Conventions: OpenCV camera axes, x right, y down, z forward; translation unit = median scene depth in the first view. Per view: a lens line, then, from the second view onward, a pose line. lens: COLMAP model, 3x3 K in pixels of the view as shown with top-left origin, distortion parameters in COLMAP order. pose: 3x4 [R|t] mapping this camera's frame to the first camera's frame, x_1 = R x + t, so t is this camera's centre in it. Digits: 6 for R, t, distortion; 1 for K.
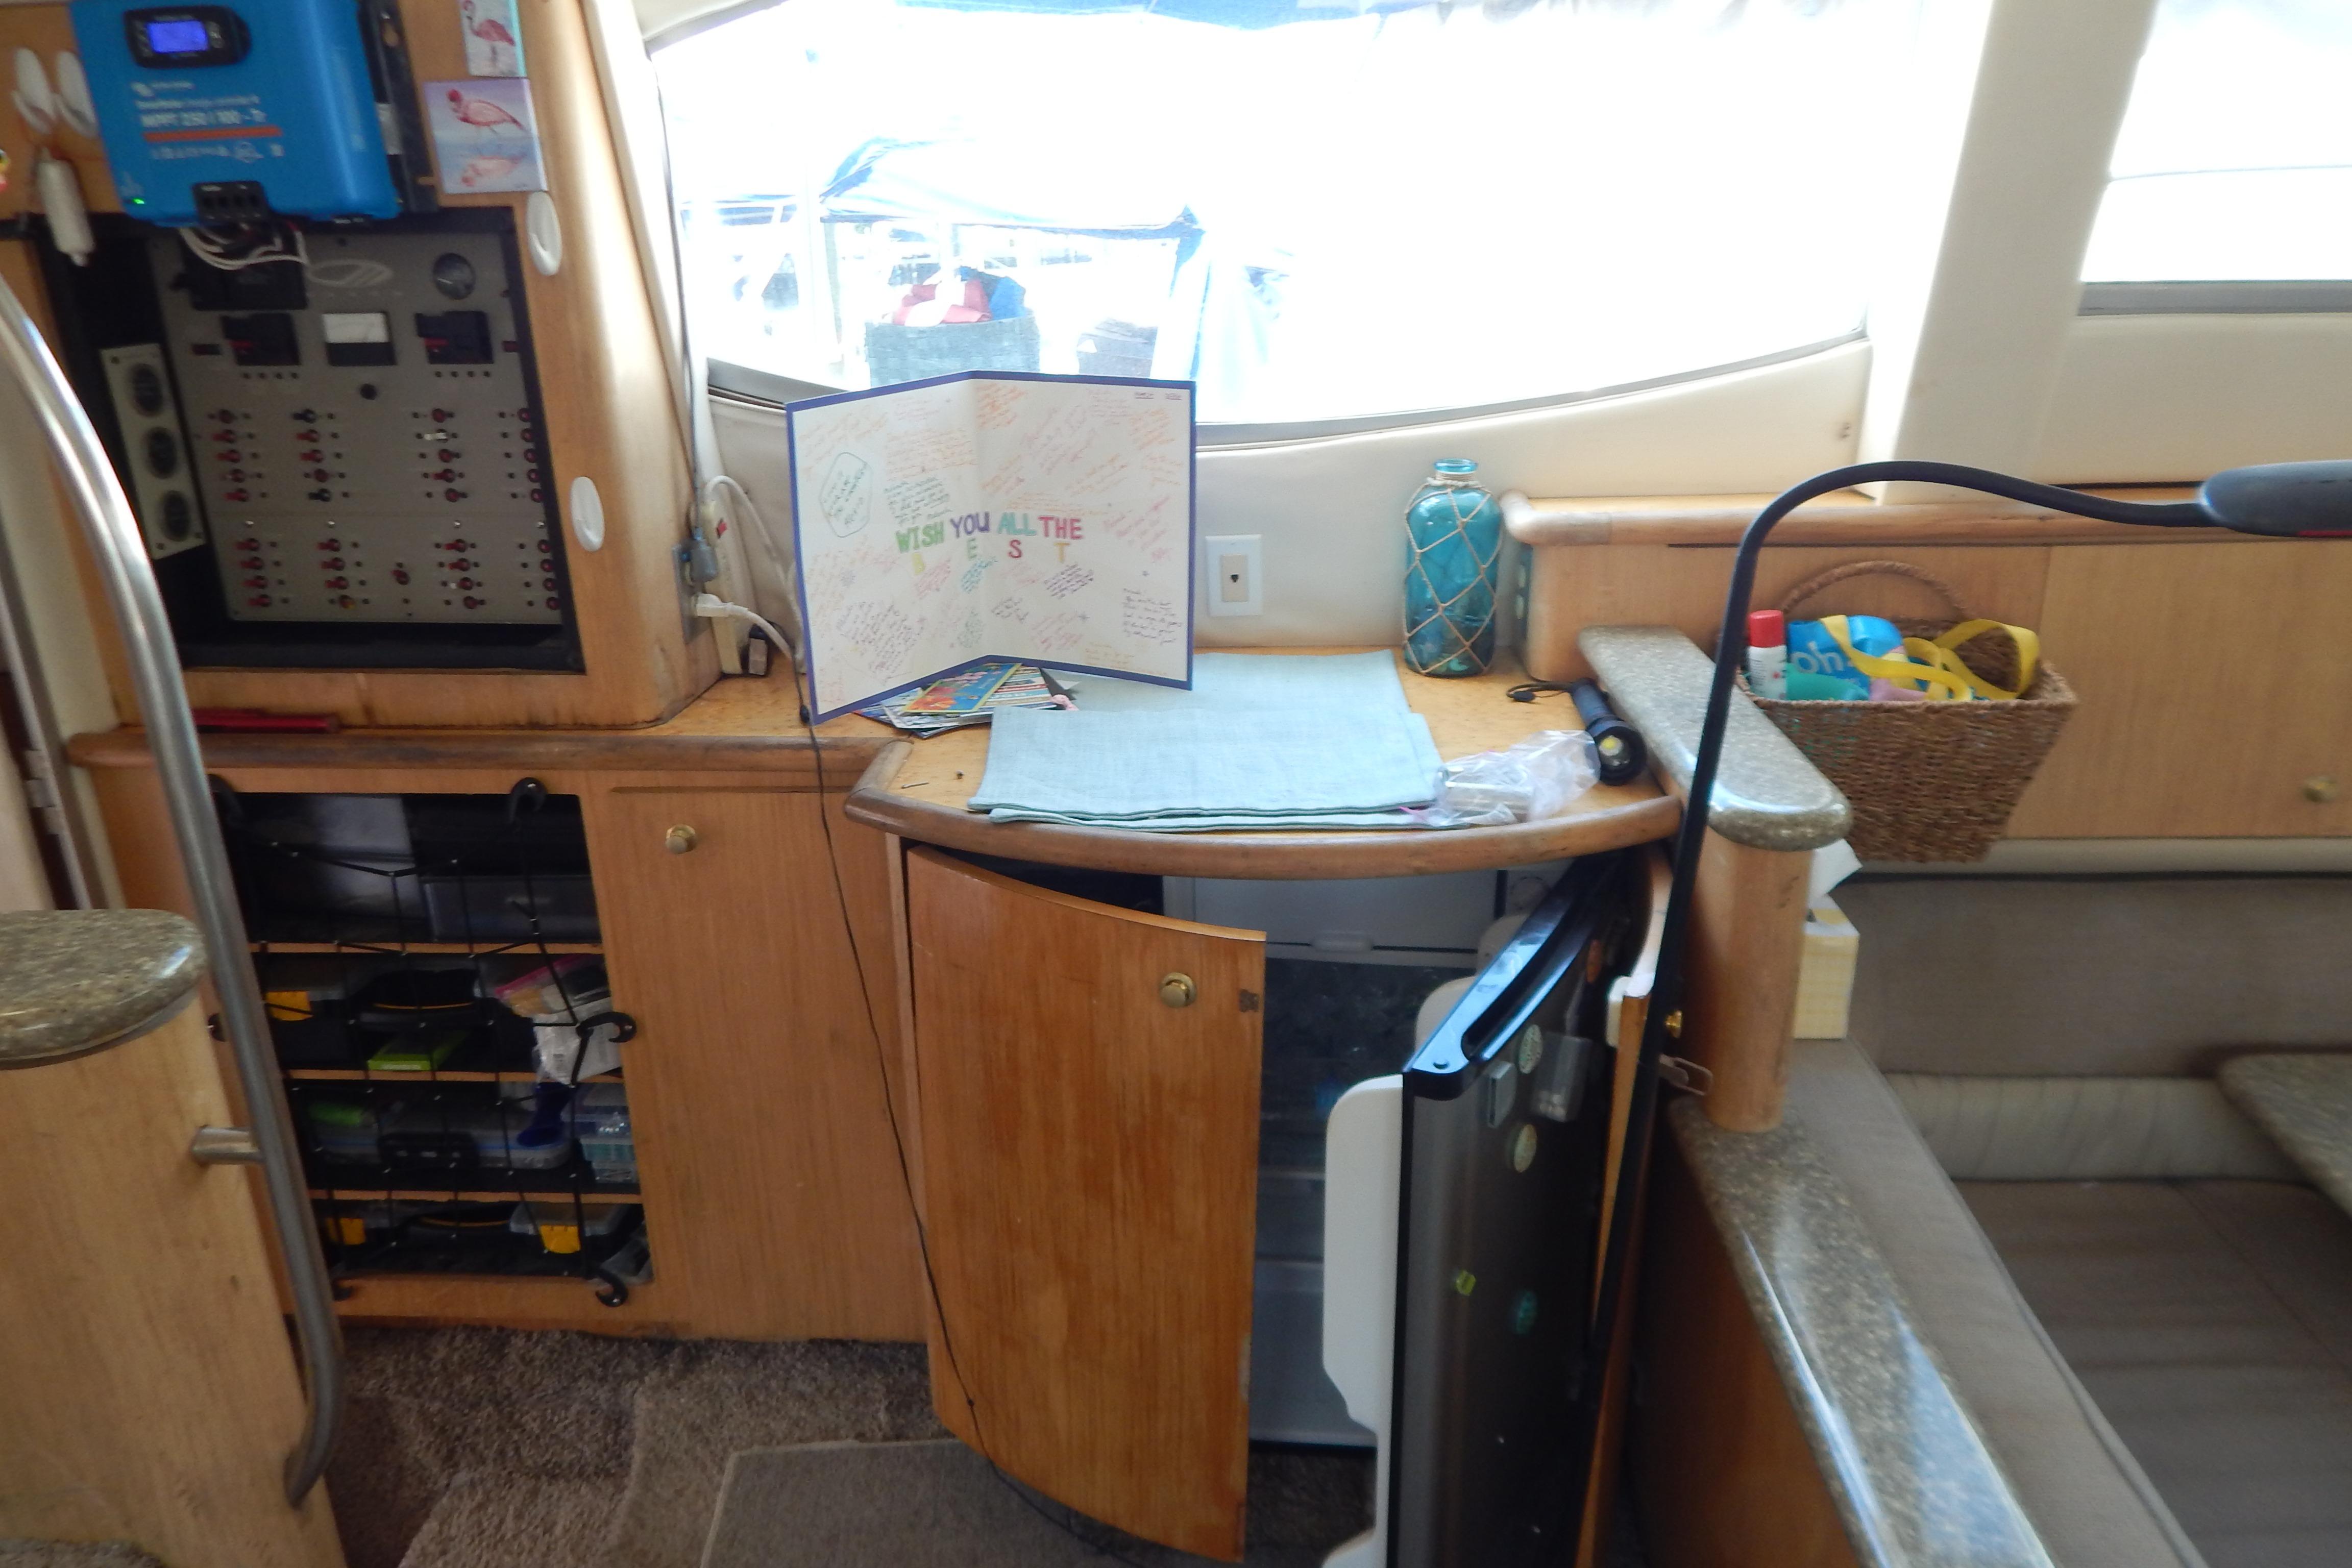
lens RADIAL K [[1571.9, 0, 1186.0], [0, 1571.9, 766.7], [0, 0, 1]] dist [0.009464, -0.003624]
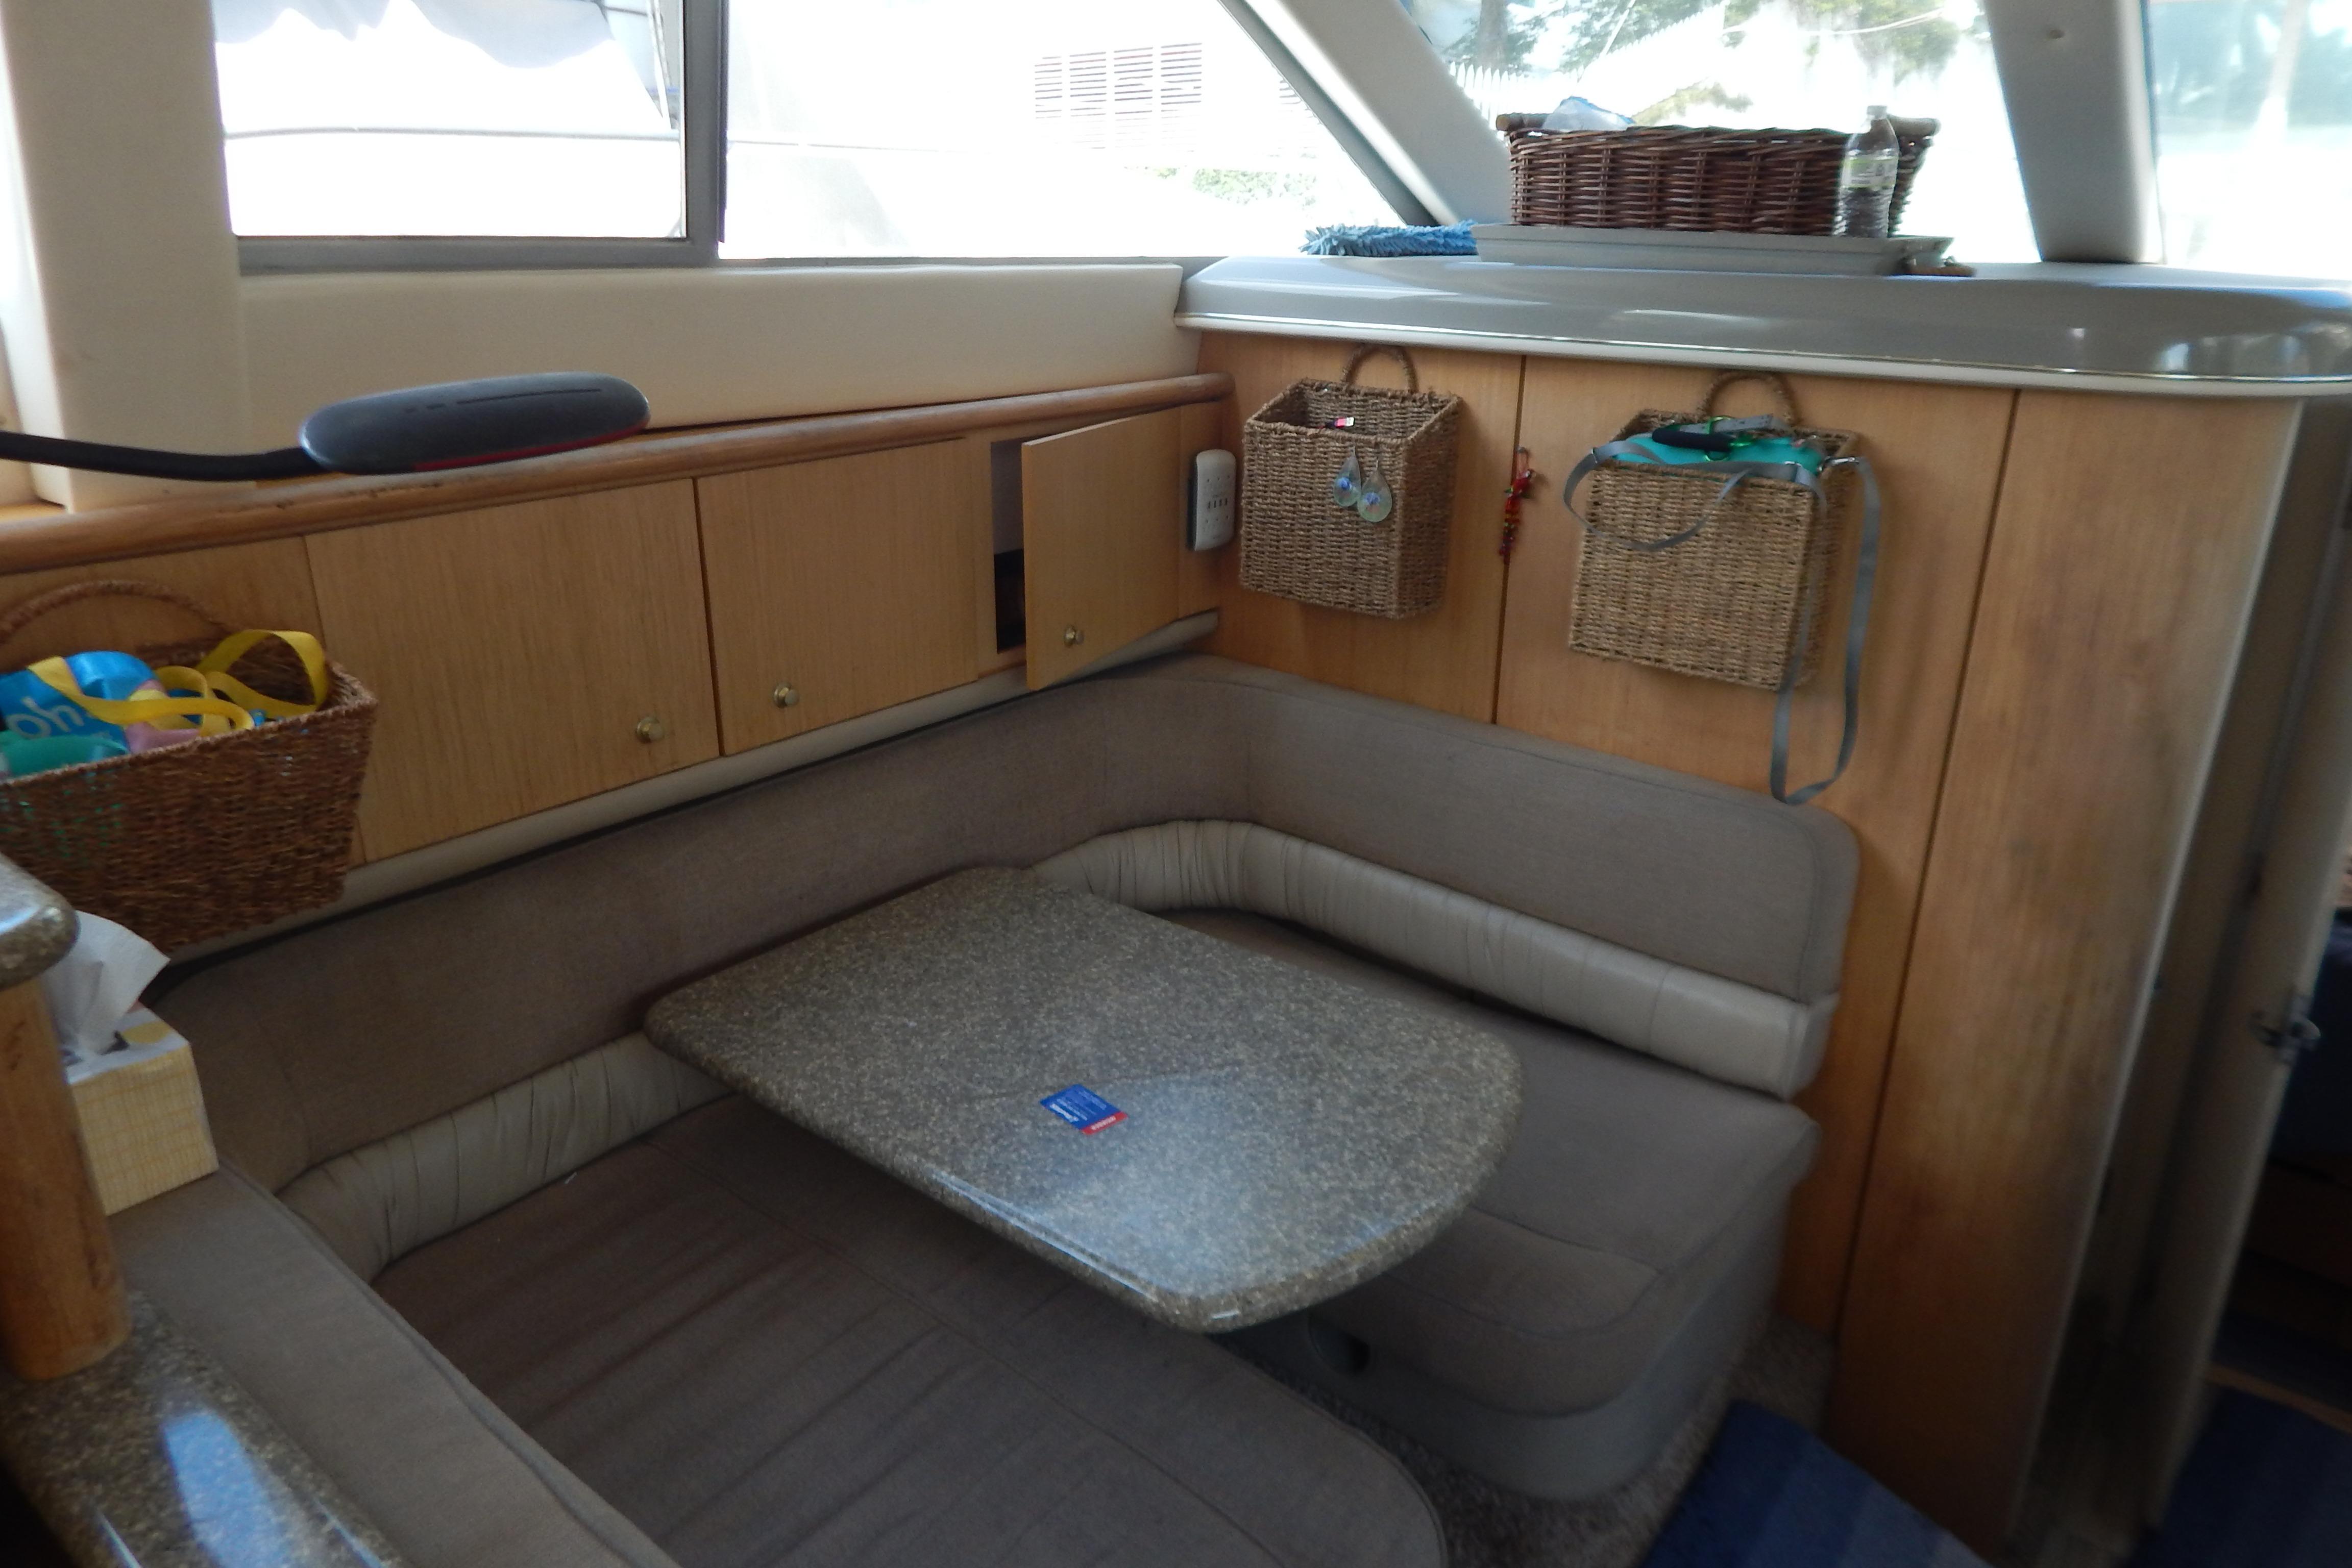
lens RADIAL K [[1566.3, 0, 1176.0], [0, 1566.3, 784.0], [0, 0, 1]] dist [-0.004211, -0.001827]
pose [[0.591792, -0.254706, 0.764792, 0.138159], [0.248500, 0.960204, 0.127497, 0.003431], [-0.766831, 0.114599, 0.631536, 0.094105]]
